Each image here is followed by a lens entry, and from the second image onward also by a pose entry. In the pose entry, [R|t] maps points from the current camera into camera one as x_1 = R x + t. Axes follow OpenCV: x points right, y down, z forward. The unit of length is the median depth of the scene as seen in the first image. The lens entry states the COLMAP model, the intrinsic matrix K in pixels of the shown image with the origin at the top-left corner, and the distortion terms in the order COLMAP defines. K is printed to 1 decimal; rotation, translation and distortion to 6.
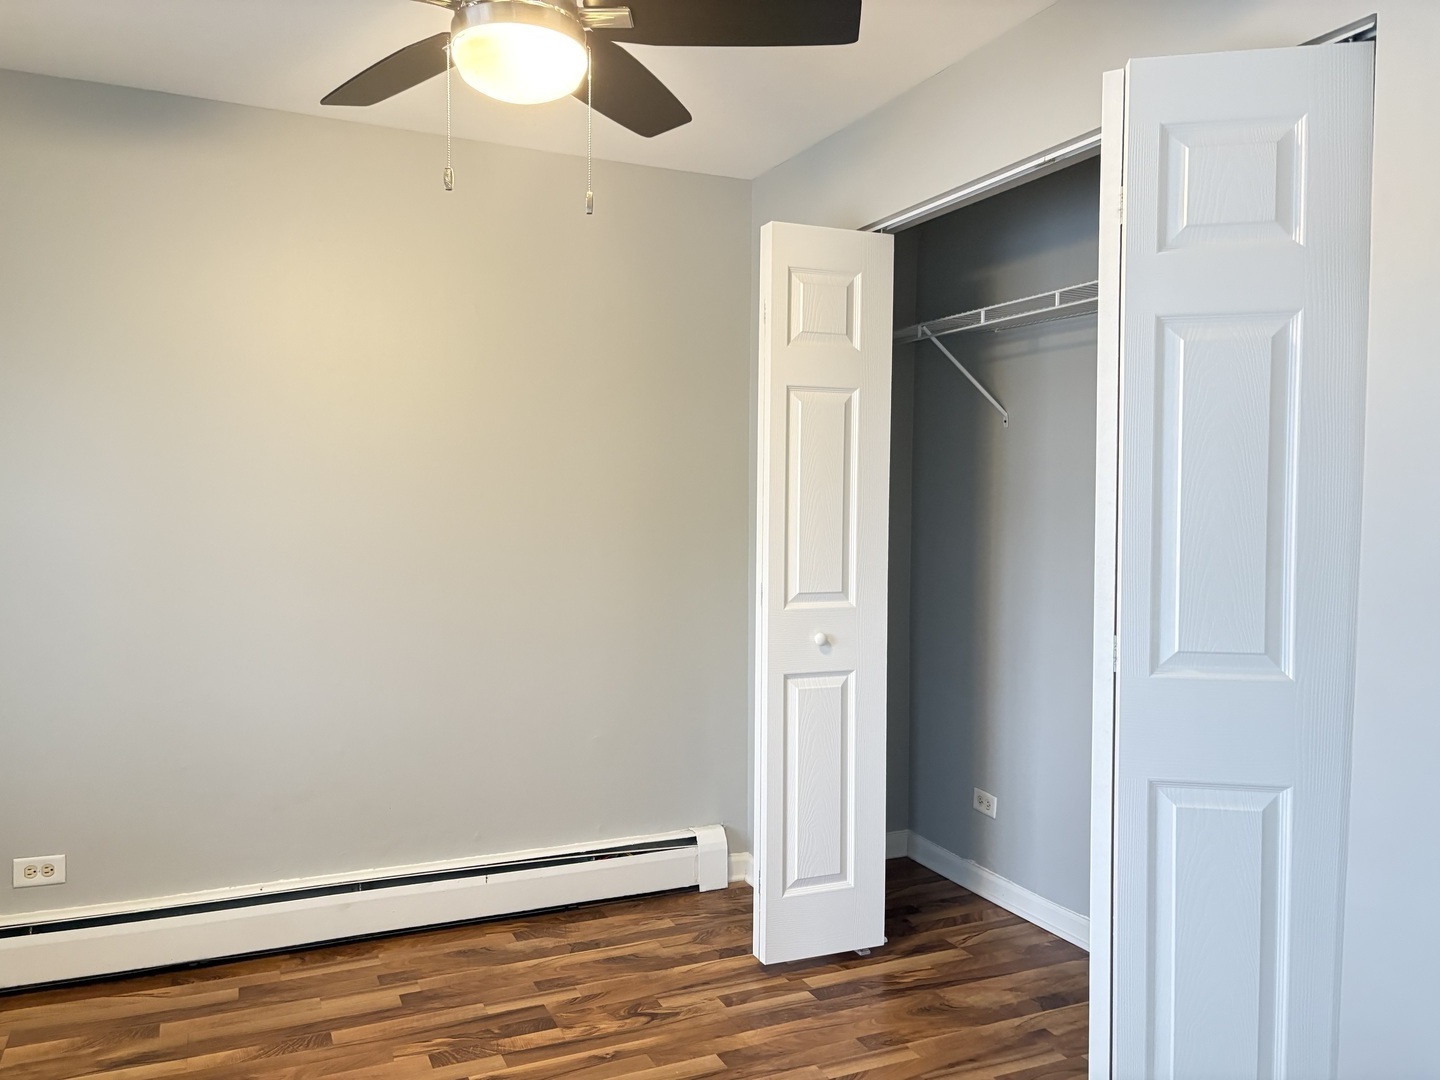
lens RADIAL K [[1084.6, 0, 717.5], [0, 1084.6, 546.6], [0, 0, 1]] dist [0.048580, -0.058325]
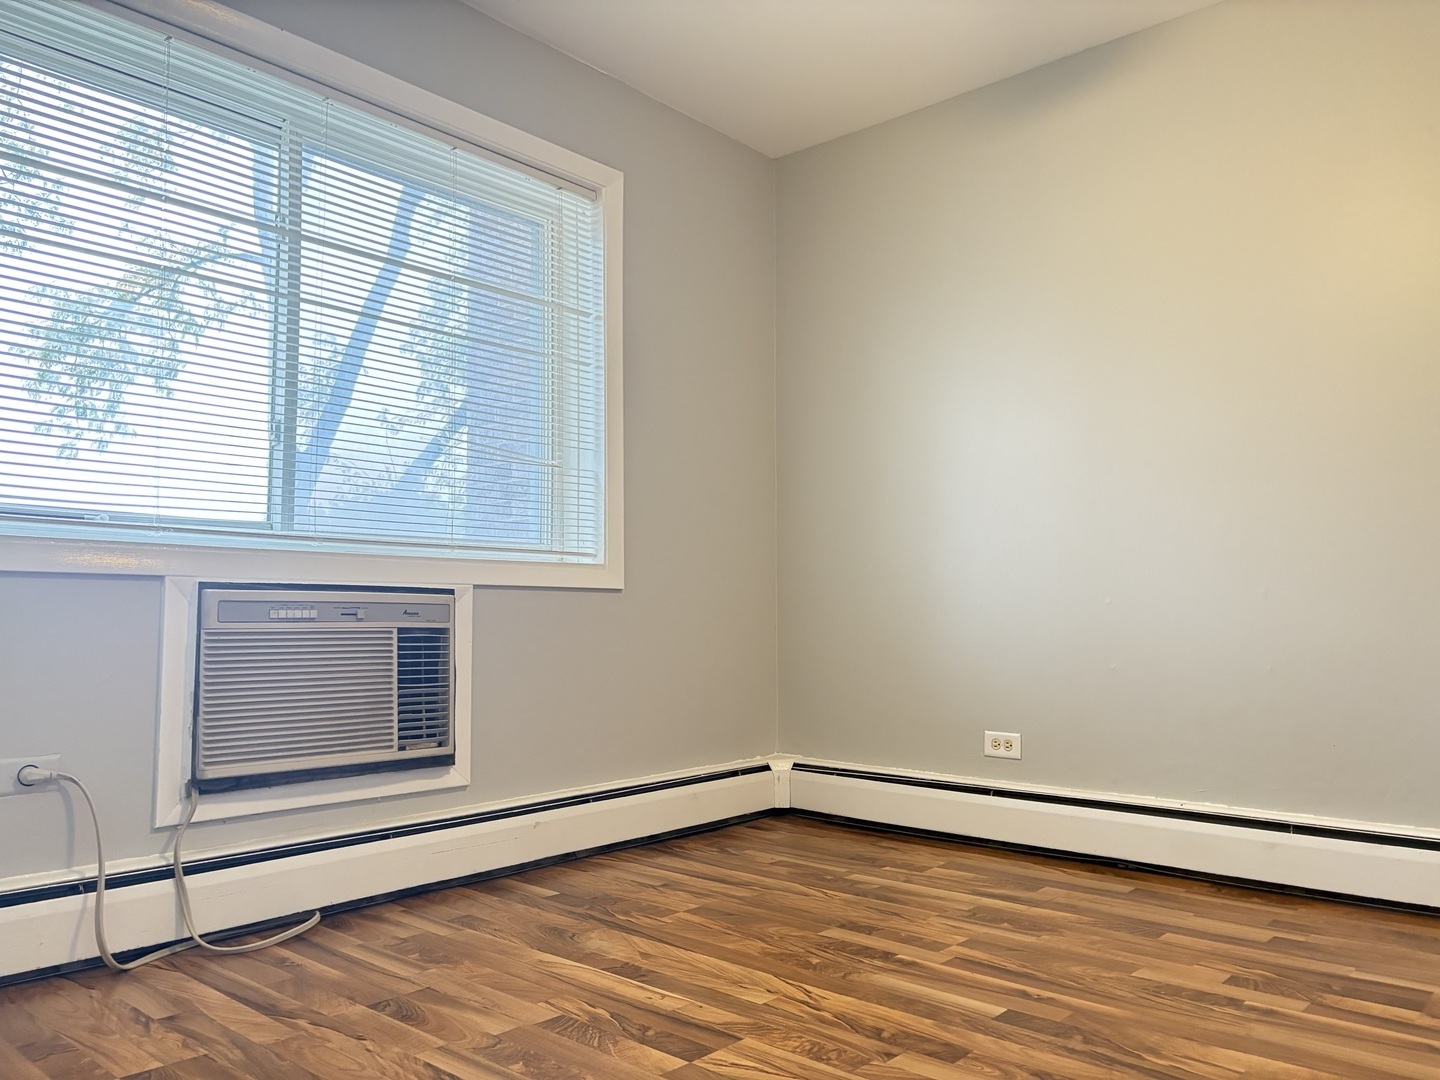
lens RADIAL K [[1084.6, 0, 728.7], [0, 1084.6, 543.6], [0, 0, 1]] dist [0.048580, -0.058325]
pose [[0.404805, -0.076894, -0.911164, 0.315646], [-0.032022, 0.994655, -0.098166, 0.200488], [0.913842, 0.068915, 0.400179, 0.254395]]
